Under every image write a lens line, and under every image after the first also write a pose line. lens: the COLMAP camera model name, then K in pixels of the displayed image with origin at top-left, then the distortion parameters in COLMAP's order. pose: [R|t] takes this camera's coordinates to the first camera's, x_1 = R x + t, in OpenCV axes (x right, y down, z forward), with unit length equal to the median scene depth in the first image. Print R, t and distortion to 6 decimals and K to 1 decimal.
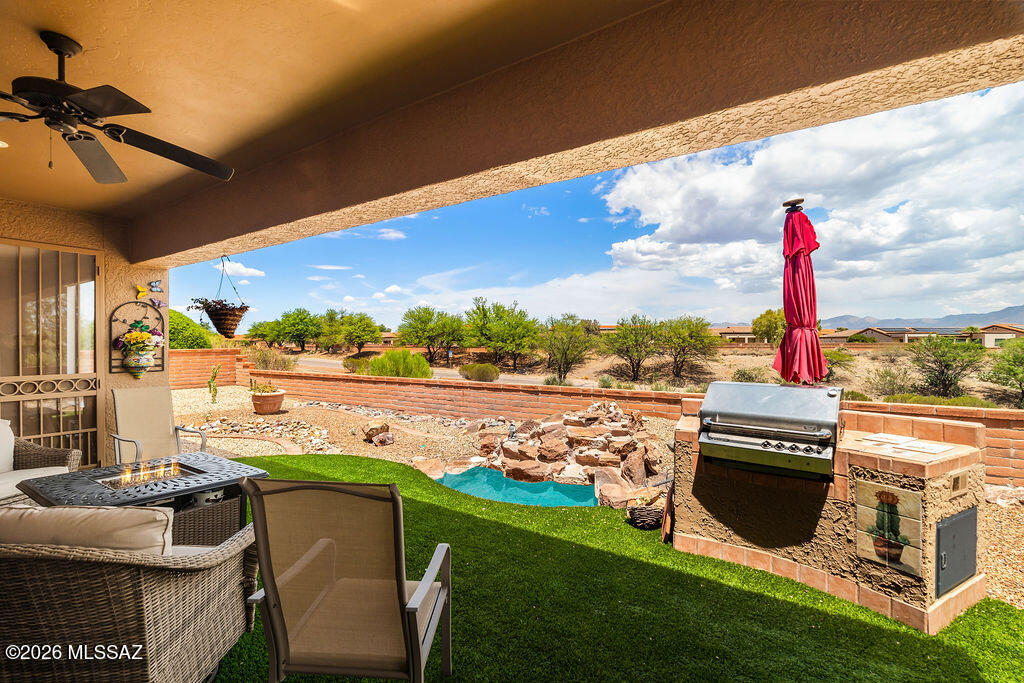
lens RADIAL K [[454.8, 0, 514.4], [0, 454.8, 354.2], [0, 0, 1]] dist [-0.000114, 0.000042]
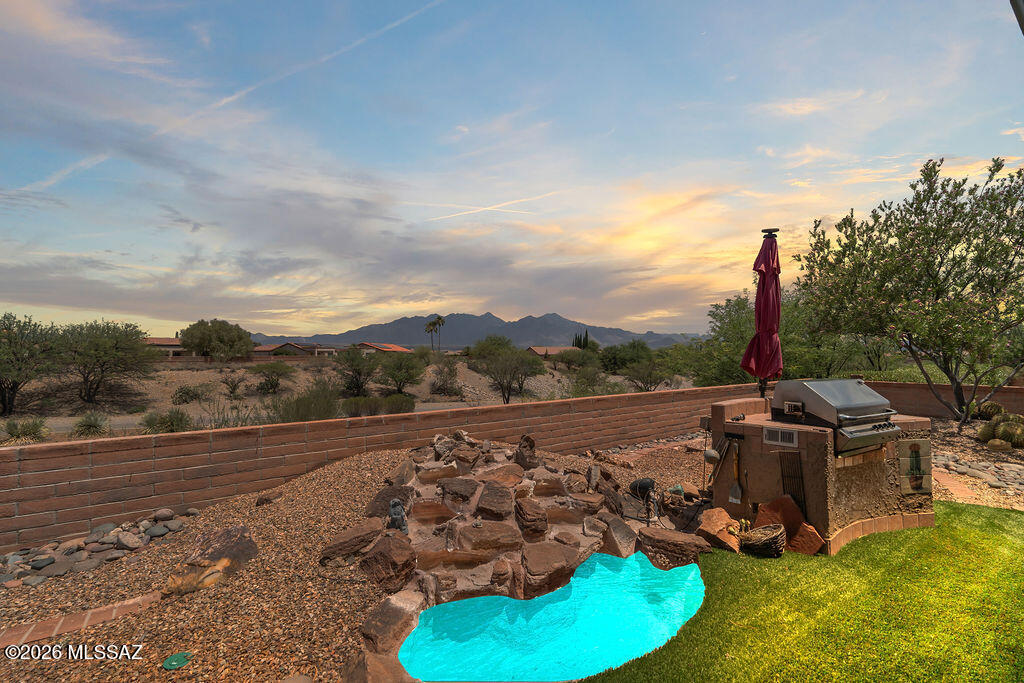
lens RADIAL K [[454.8, 0, 514.4], [0, 454.8, 354.2], [0, 0, 1]] dist [-0.000114, 0.000042]
pose [[0.386586, 0.000874, 0.922253, -0.779839], [0.027311, 0.999550, -0.012396, -0.008037], [-0.921849, 0.029980, 0.386388, 1.179090]]
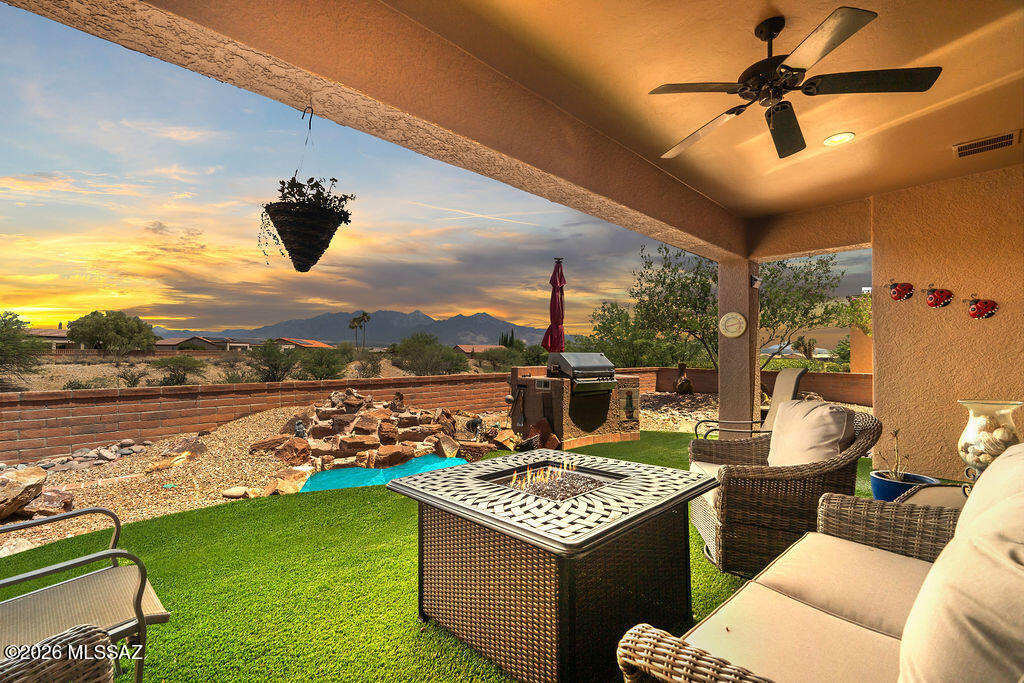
lens RADIAL K [[454.8, 0, 514.4], [0, 454.8, 354.2], [0, 0, 1]] dist [-0.000114, 0.000042]
pose [[0.241305, 0.002187, 0.970447, -1.289241], [0.018138, 0.999813, -0.006763, 0.074578], [-0.970280, 0.019234, 0.241220, 0.726404]]
